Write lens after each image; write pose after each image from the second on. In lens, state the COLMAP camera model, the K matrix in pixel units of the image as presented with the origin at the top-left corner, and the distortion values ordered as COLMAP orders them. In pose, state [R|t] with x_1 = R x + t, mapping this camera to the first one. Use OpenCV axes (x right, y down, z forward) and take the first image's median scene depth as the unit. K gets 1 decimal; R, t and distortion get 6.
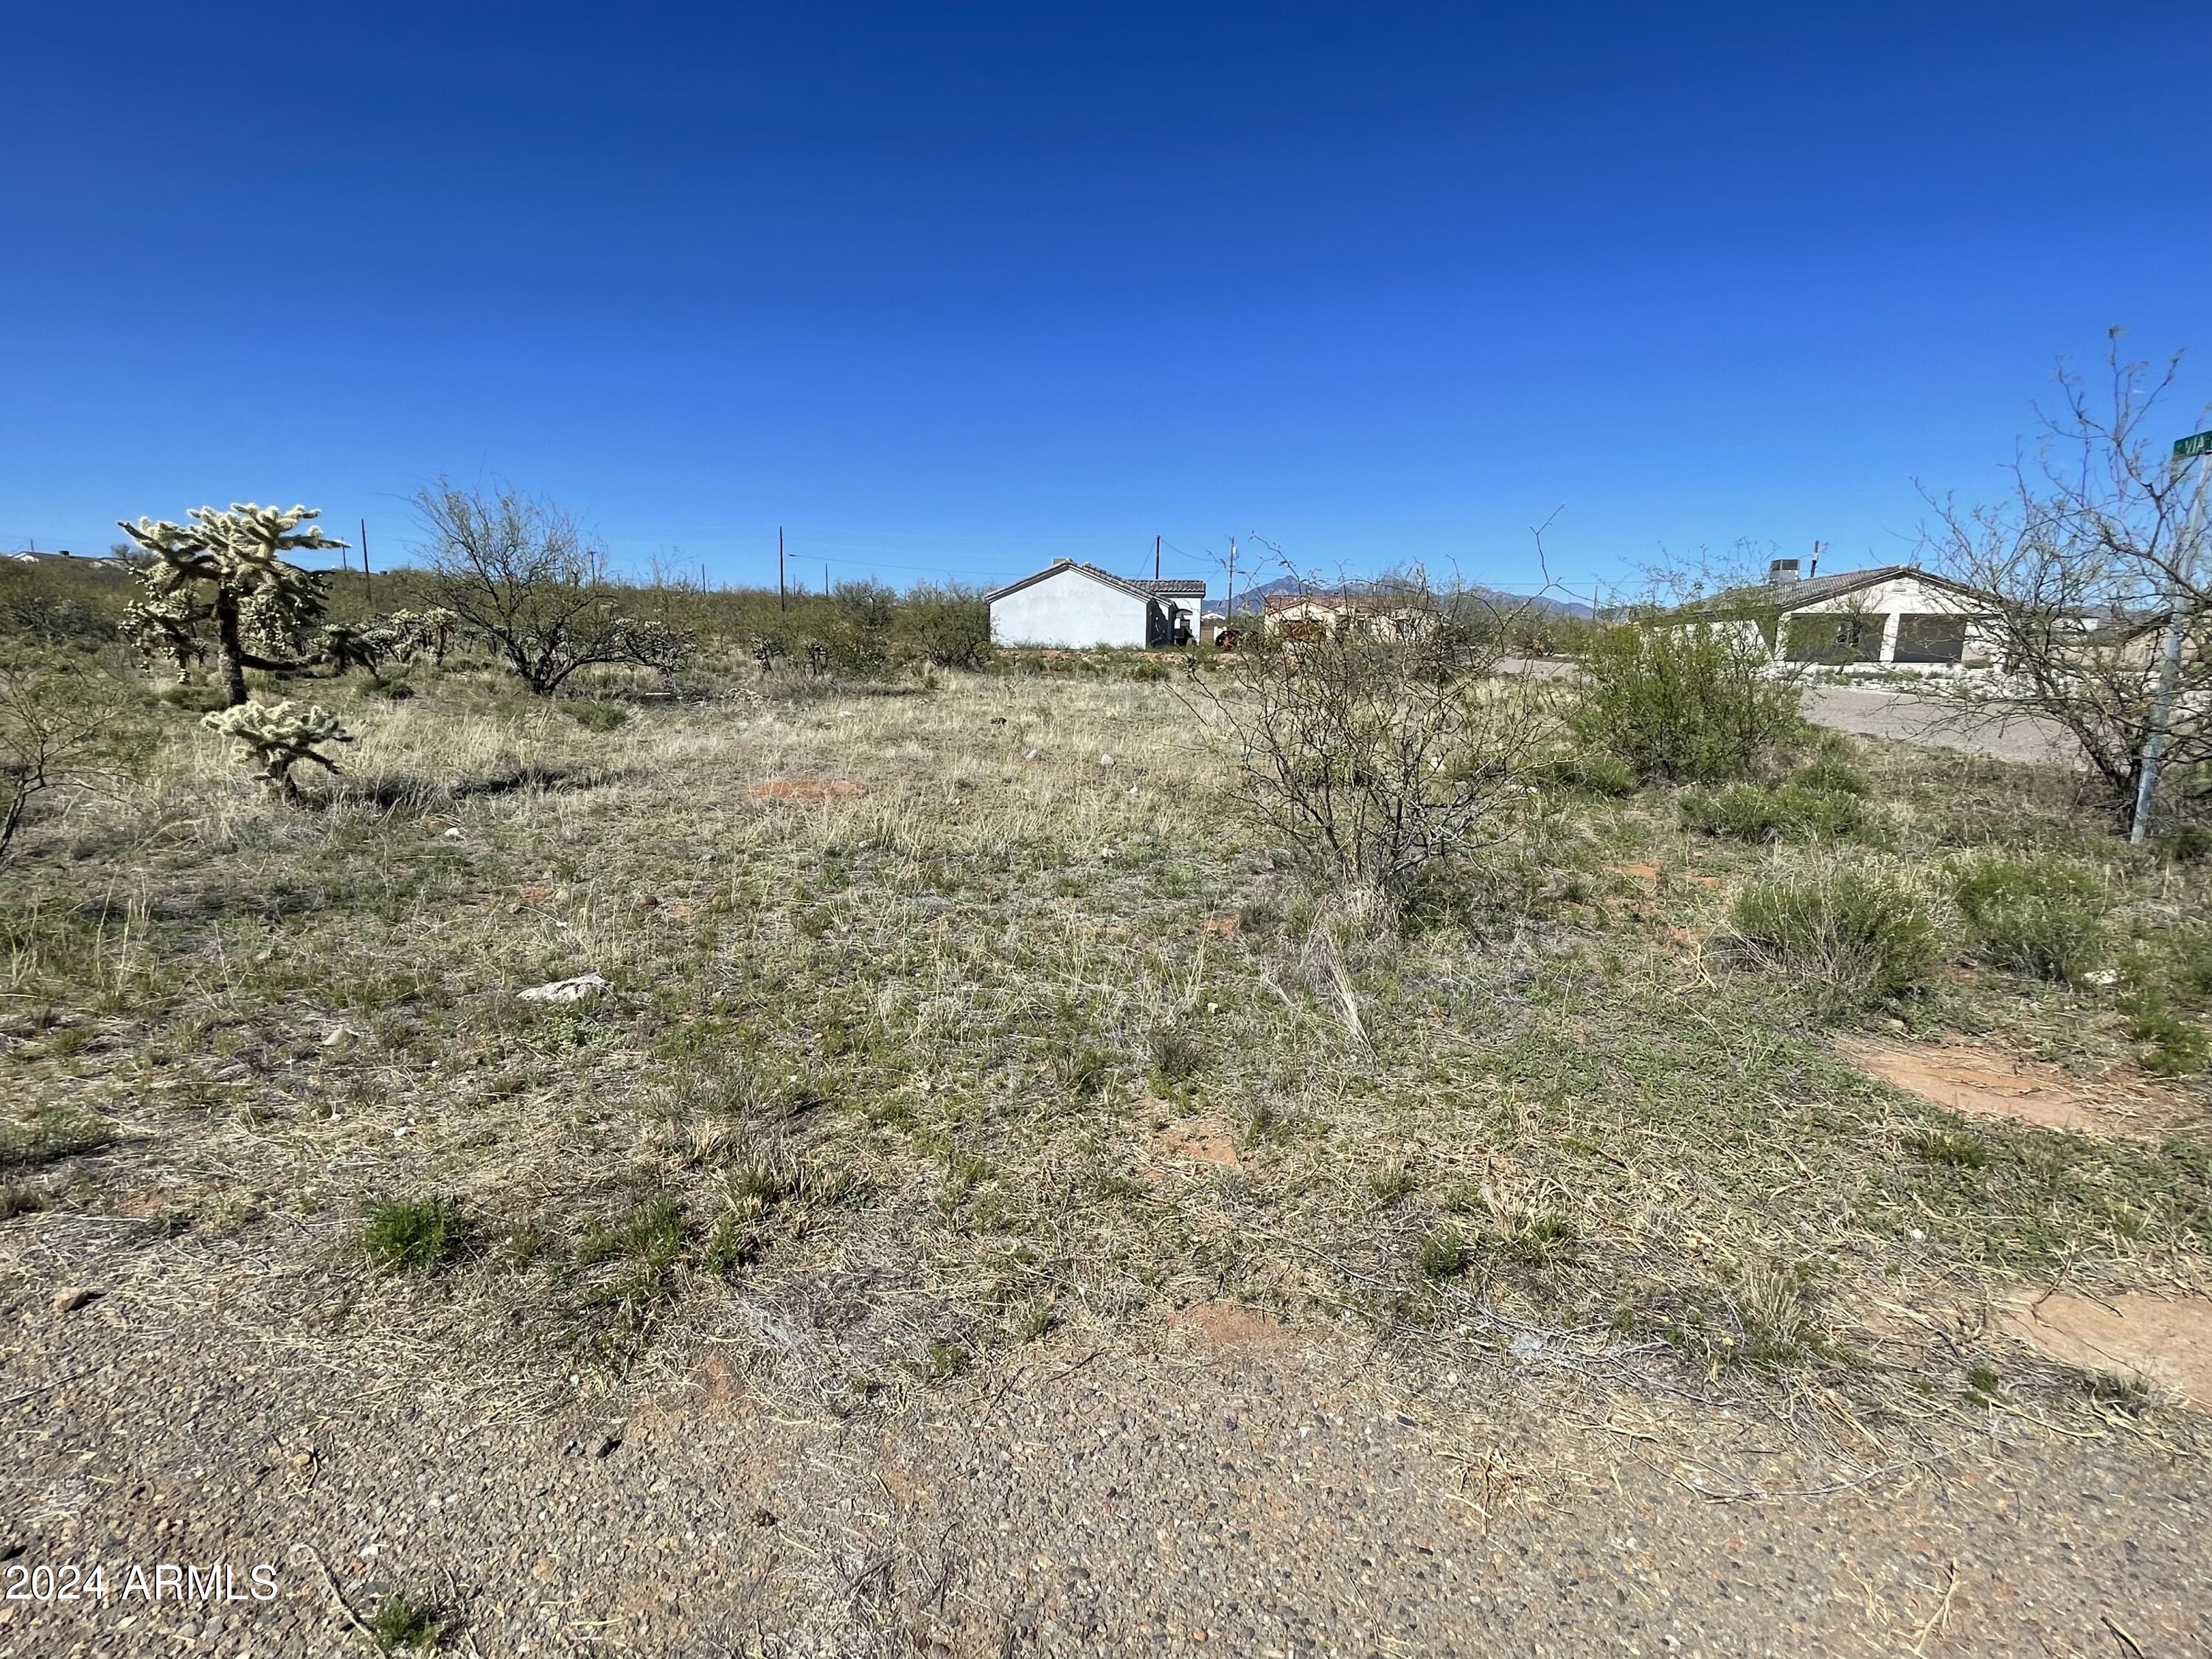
lens RADIAL K [[998.1, 0, 1097.2], [0, 998.1, 830.7], [0, 0, 1]] dist [0.002990, 0.000603]
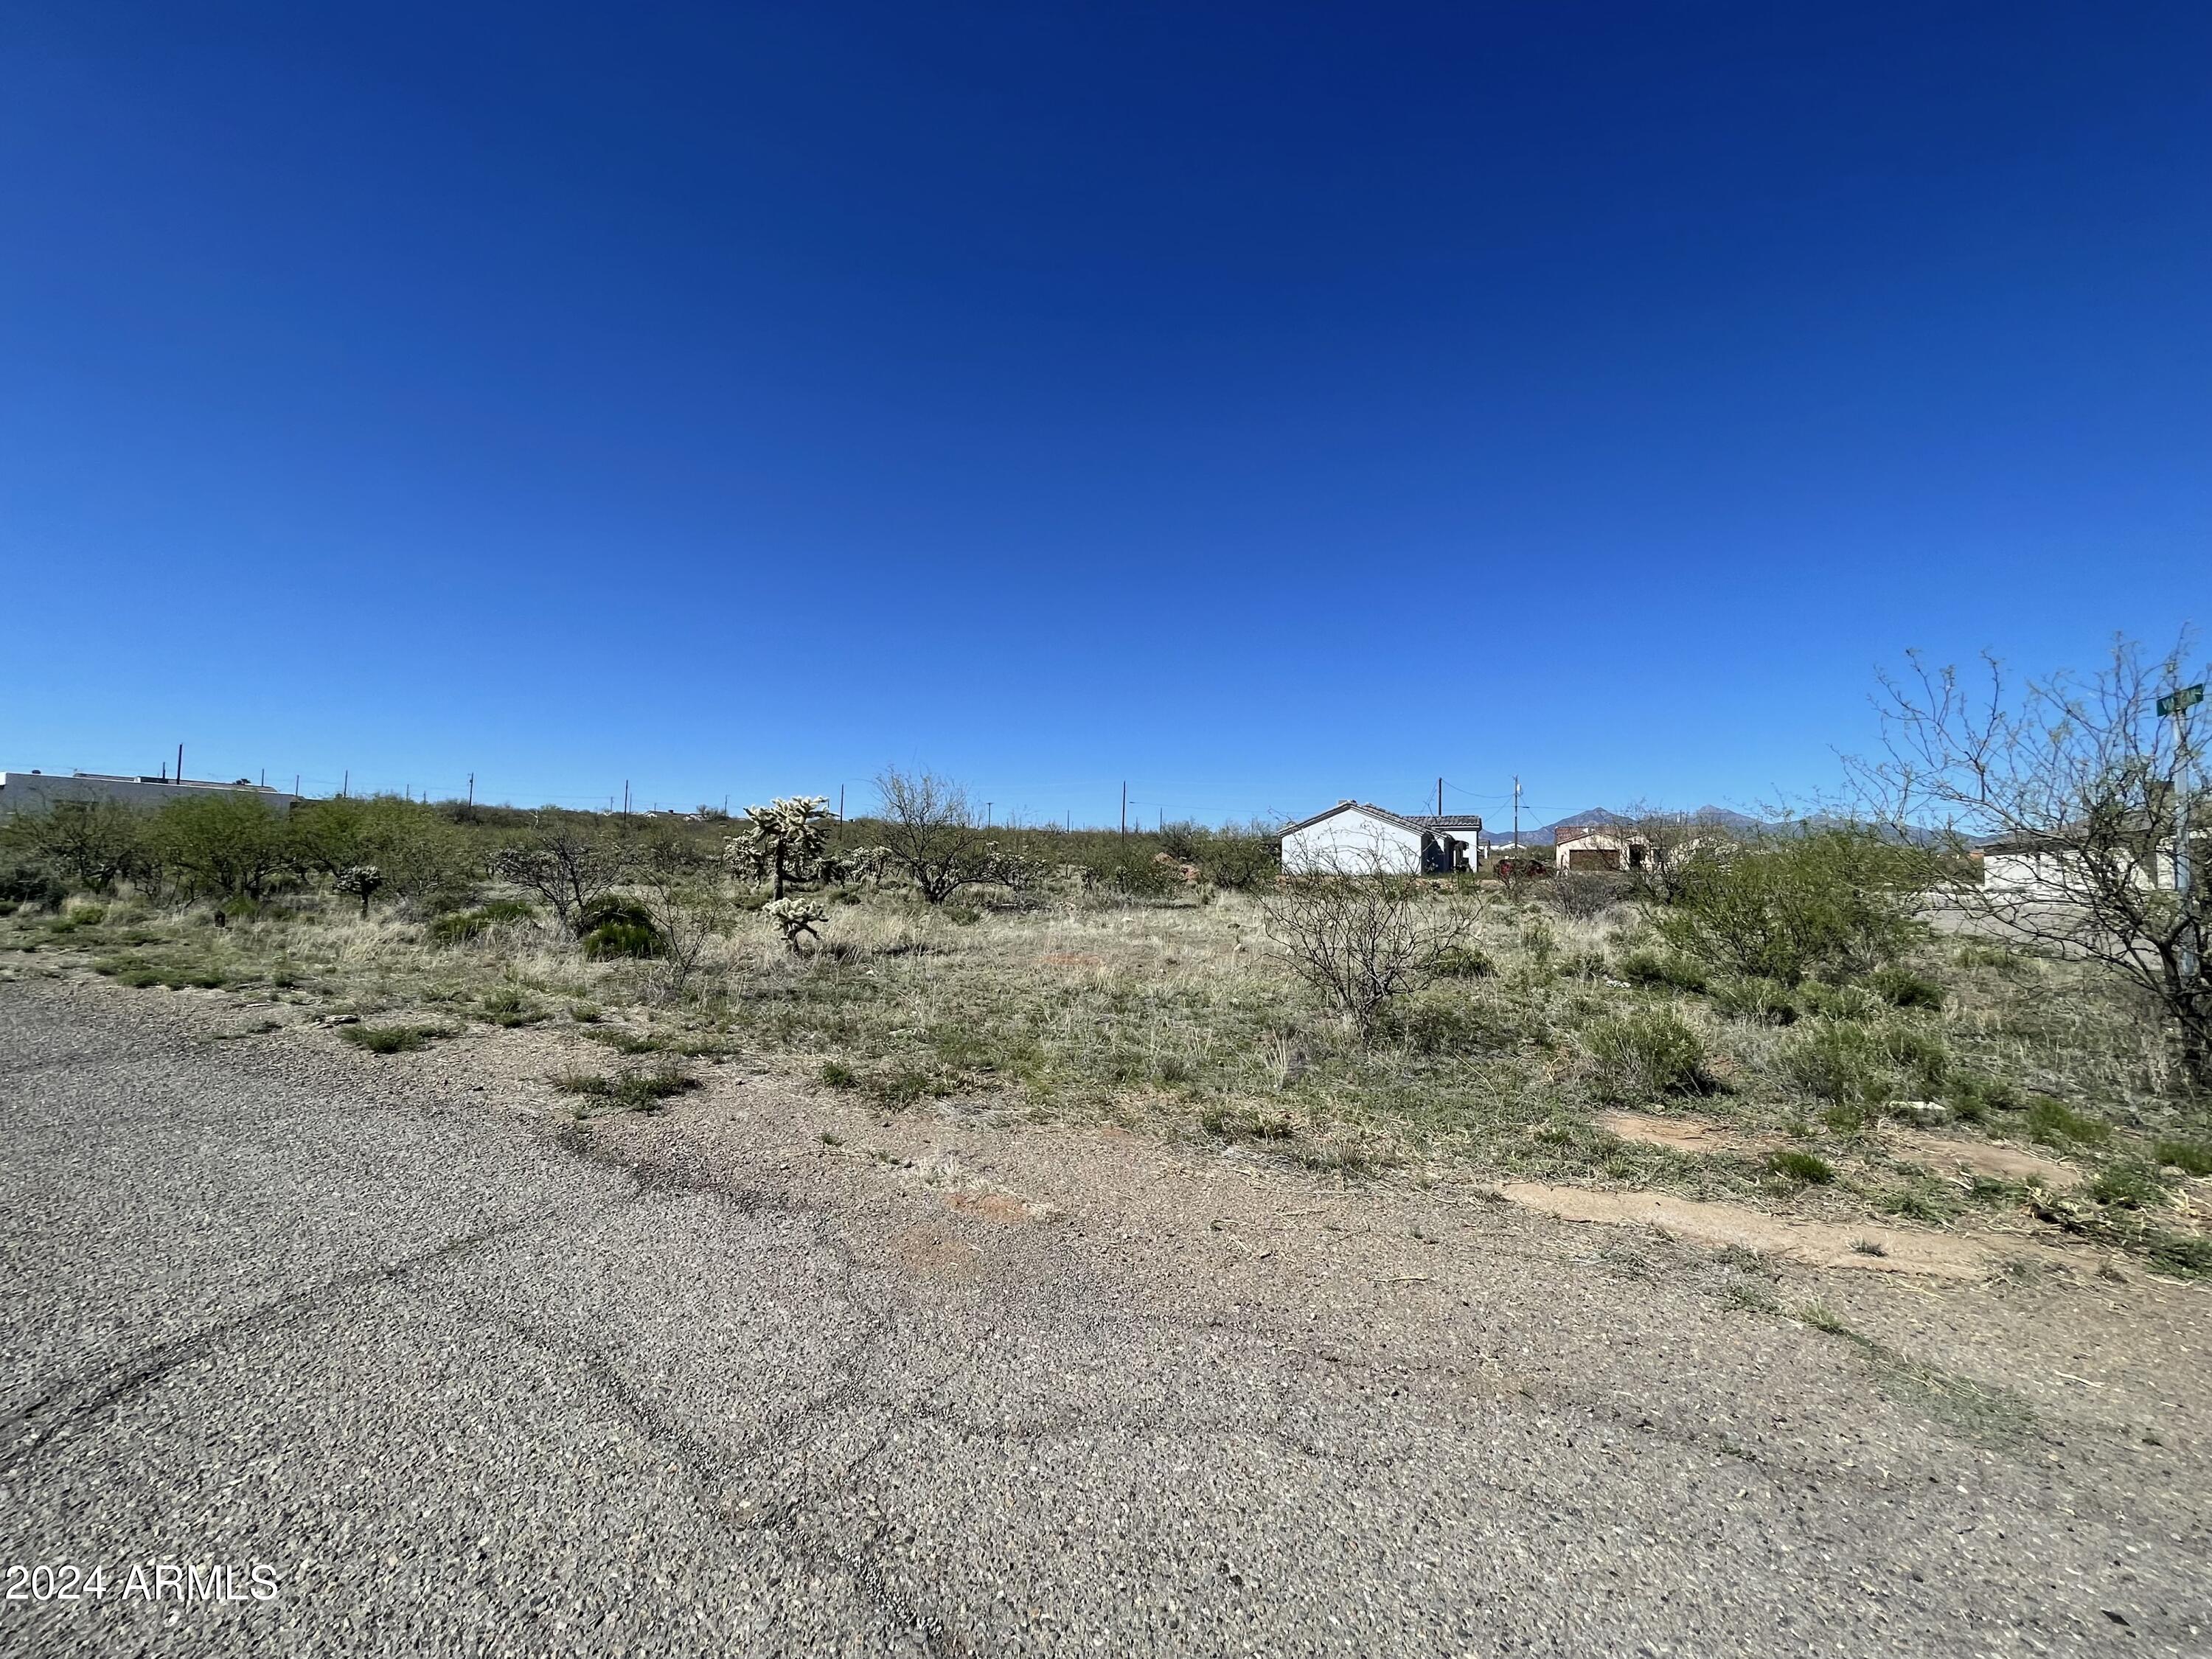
lens RADIAL K [[878.5, 0, 1113.5], [0, 878.5, 842.4], [0, 0, 1]] dist [0.000012, 0.000313]
pose [[0.950734, -0.009333, -0.309866, 0.087744], [-0.058026, 0.976523, -0.207448, 0.026331], [0.304527, 0.215209, 0.927873, -0.127227]]
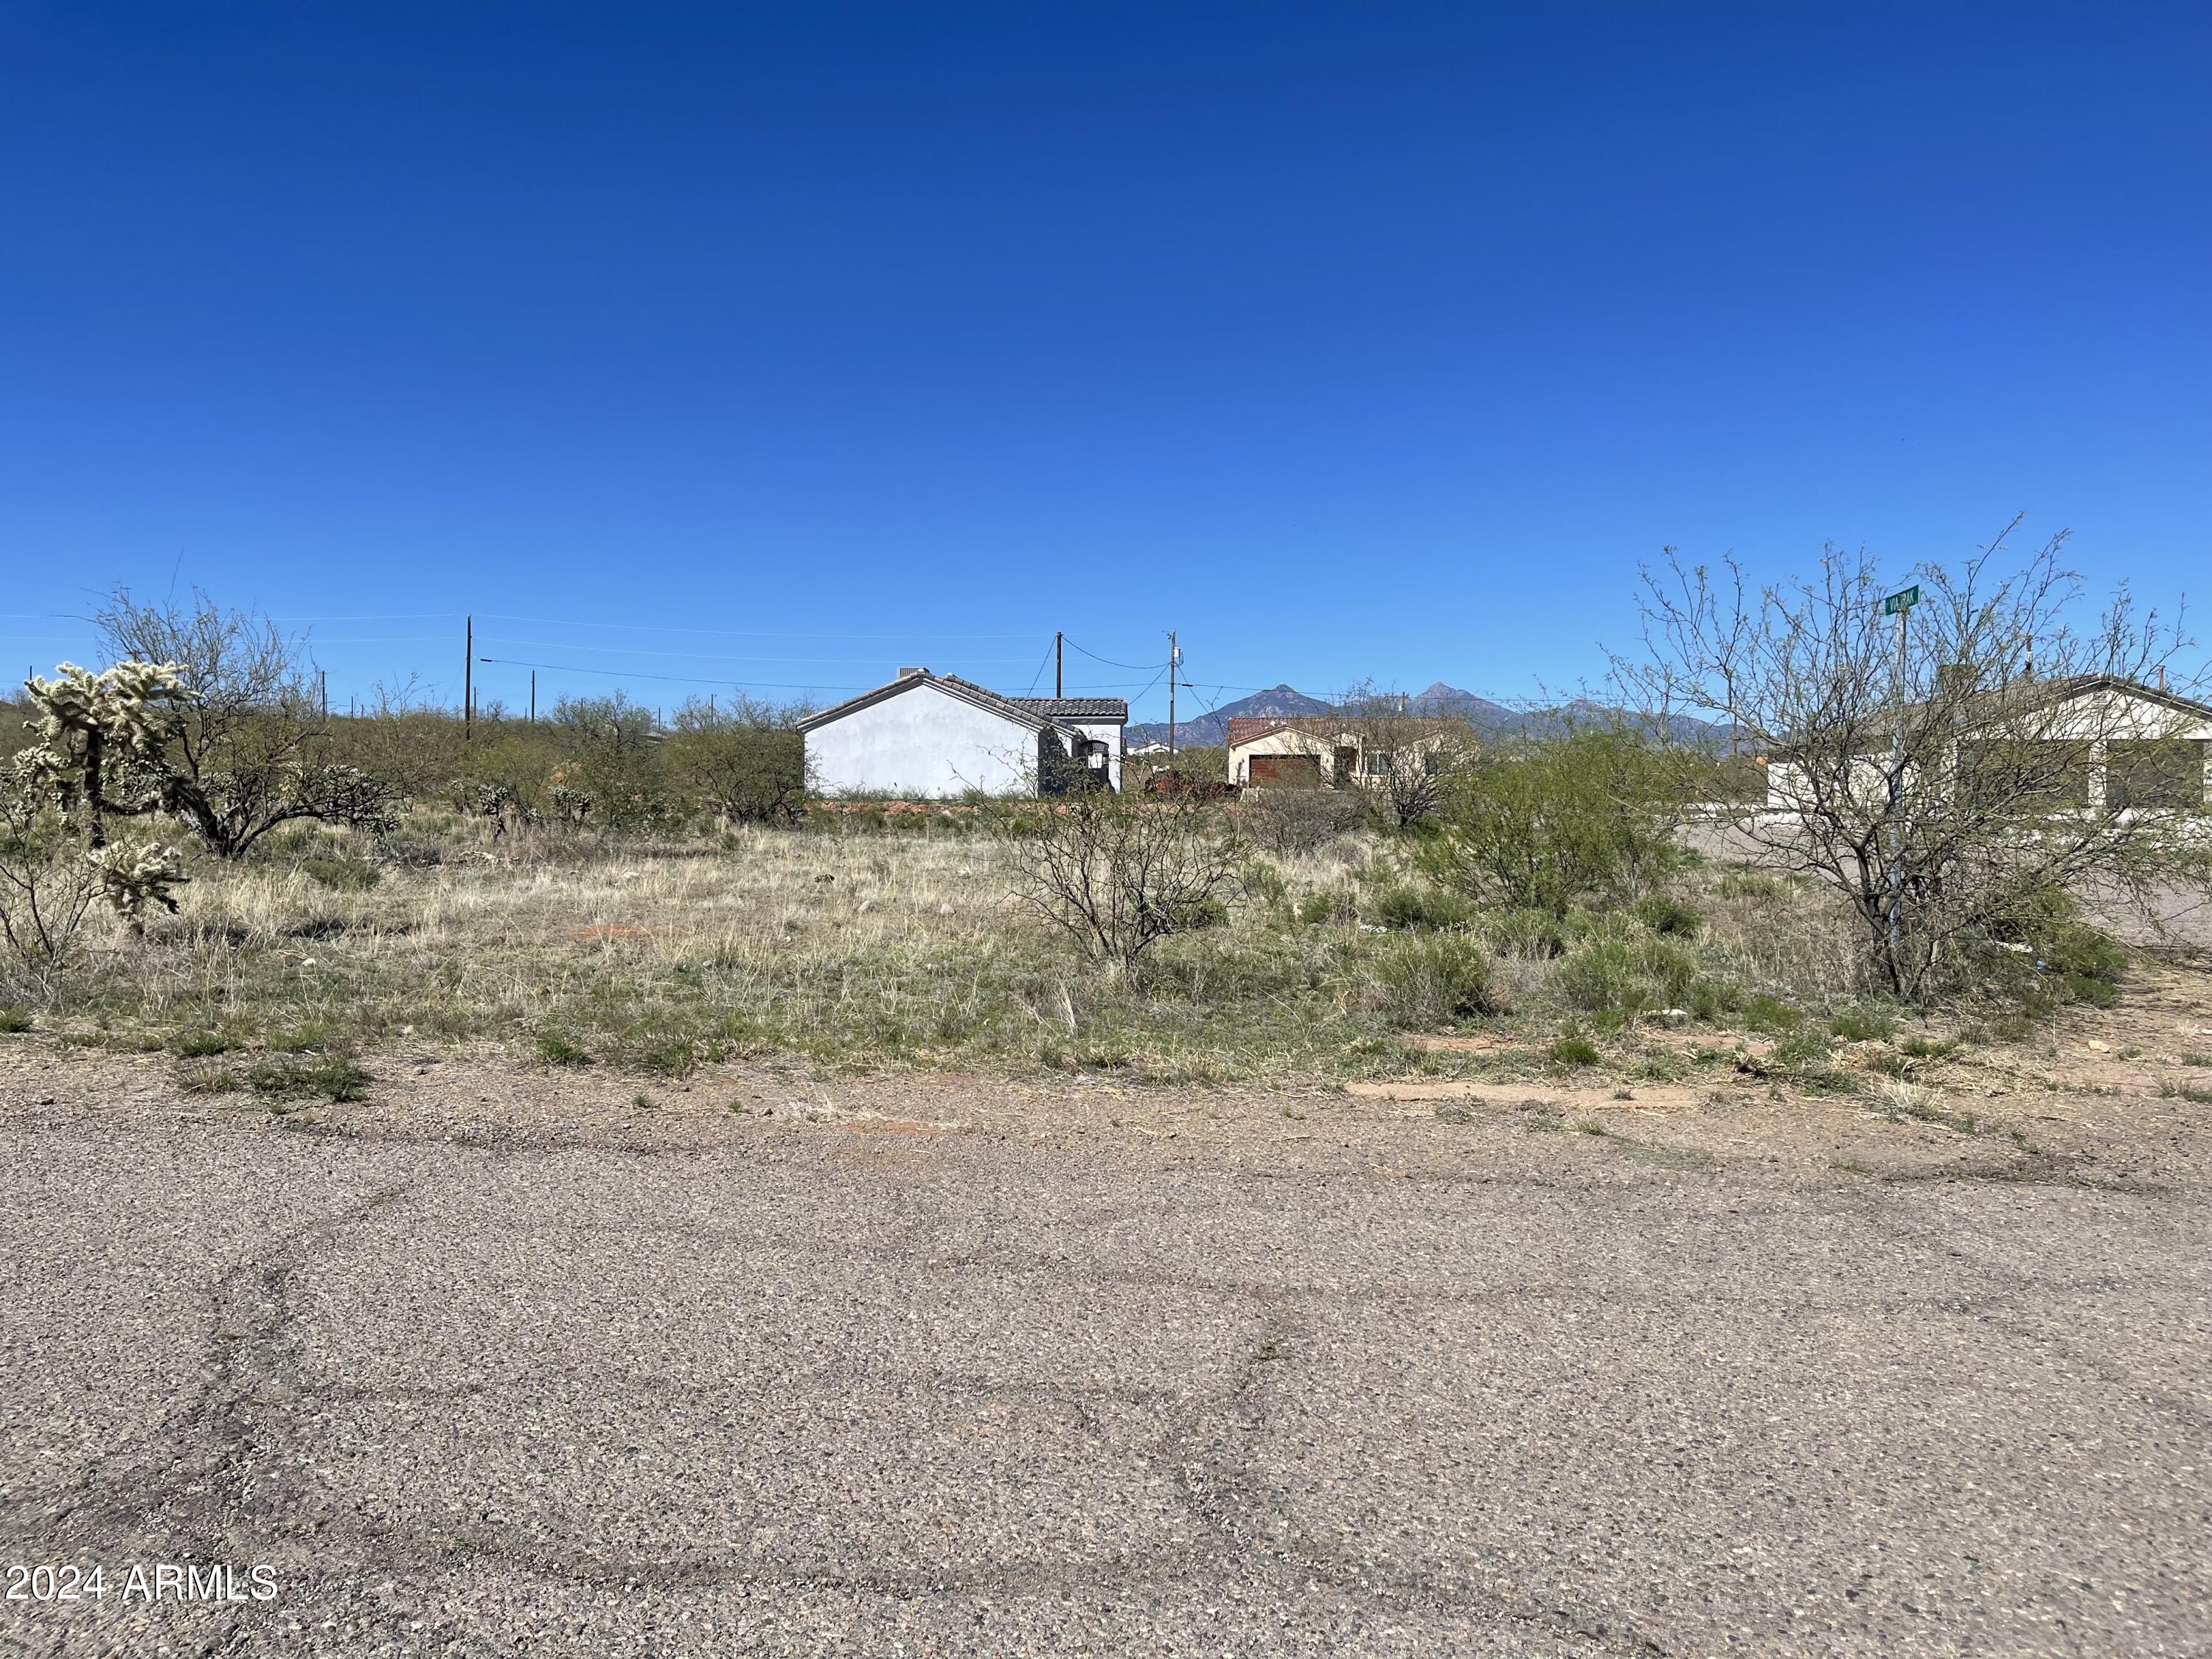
lens RADIAL K [[1634.7, 0, 1110.8], [0, 1634.7, 818.1], [0, 0, 1]] dist [0.046390, -0.000581]
pose [[0.996536, -0.009751, 0.082594, 0.021095], [0.023558, 0.985523, -0.167894, 0.059061], [-0.079761, 0.169258, 0.982339, -0.291455]]
